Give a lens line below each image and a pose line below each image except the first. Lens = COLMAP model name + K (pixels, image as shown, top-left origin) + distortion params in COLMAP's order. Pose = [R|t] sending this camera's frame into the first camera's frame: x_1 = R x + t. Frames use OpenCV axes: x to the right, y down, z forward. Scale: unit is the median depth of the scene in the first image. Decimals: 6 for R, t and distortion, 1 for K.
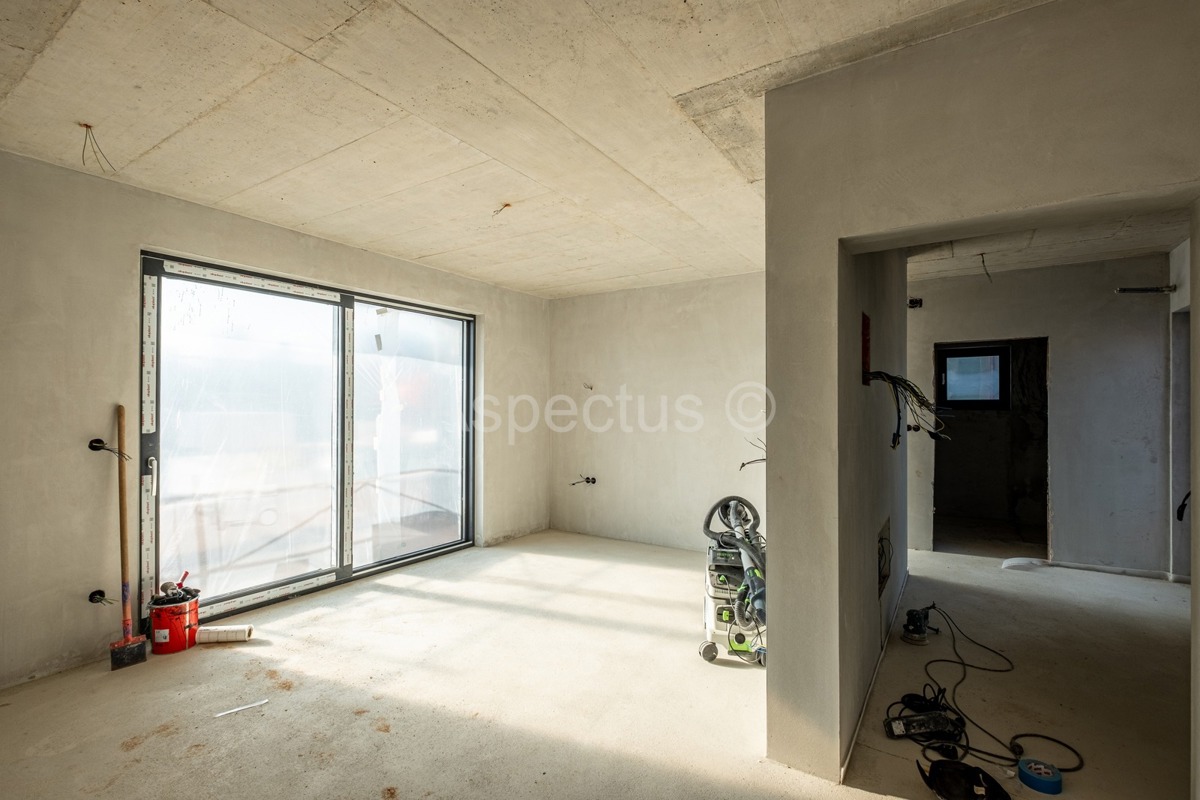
lens RADIAL K [[545.1, 0, 594.0], [0, 545.1, 405.1], [0, 0, 1]] dist [-0.005374, -0.000500]
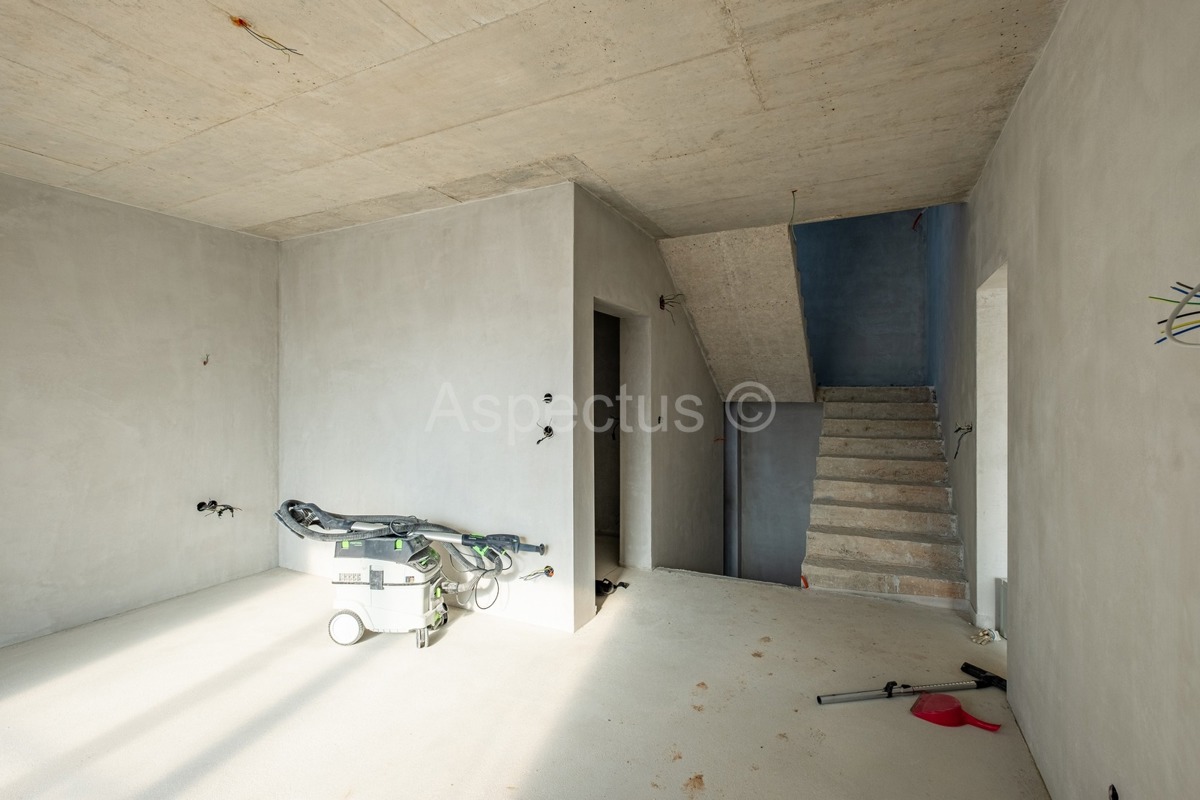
lens RADIAL K [[545.1, 0, 613.1], [0, 545.1, 396.2], [0, 0, 1]] dist [-0.005374, -0.000500]
pose [[-0.132855, 0.002215, 0.991133, -0.790402], [-0.005829, 0.999978, -0.003016, 0.004771], [-0.991118, -0.006178, -0.132839, 0.745952]]
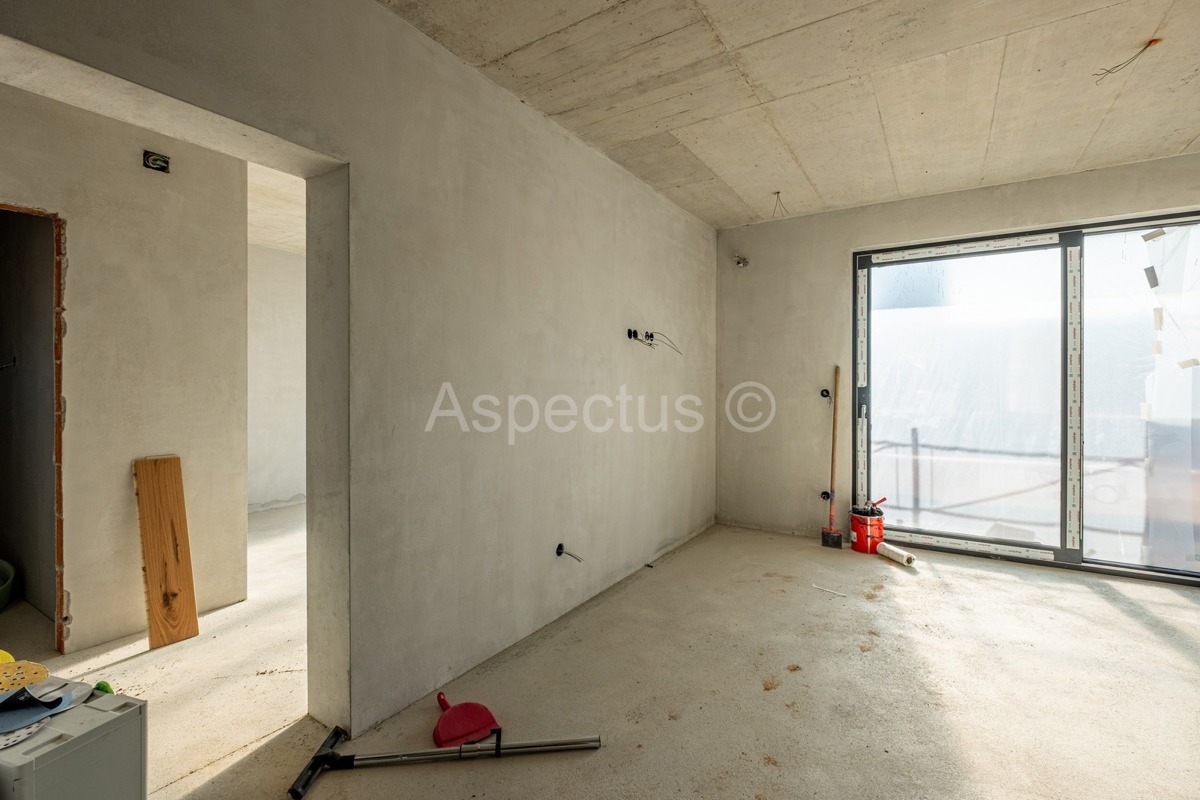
lens RADIAL K [[545.1, 0, 602.8], [0, 545.1, 385.7], [0, 0, 1]] dist [-0.005374, -0.000500]
pose [[0.010443, -0.005524, -0.999930, 0.519950], [0.006337, 0.999965, -0.005458, 0.052050], [0.999925, -0.006279, 0.010478, 0.345437]]
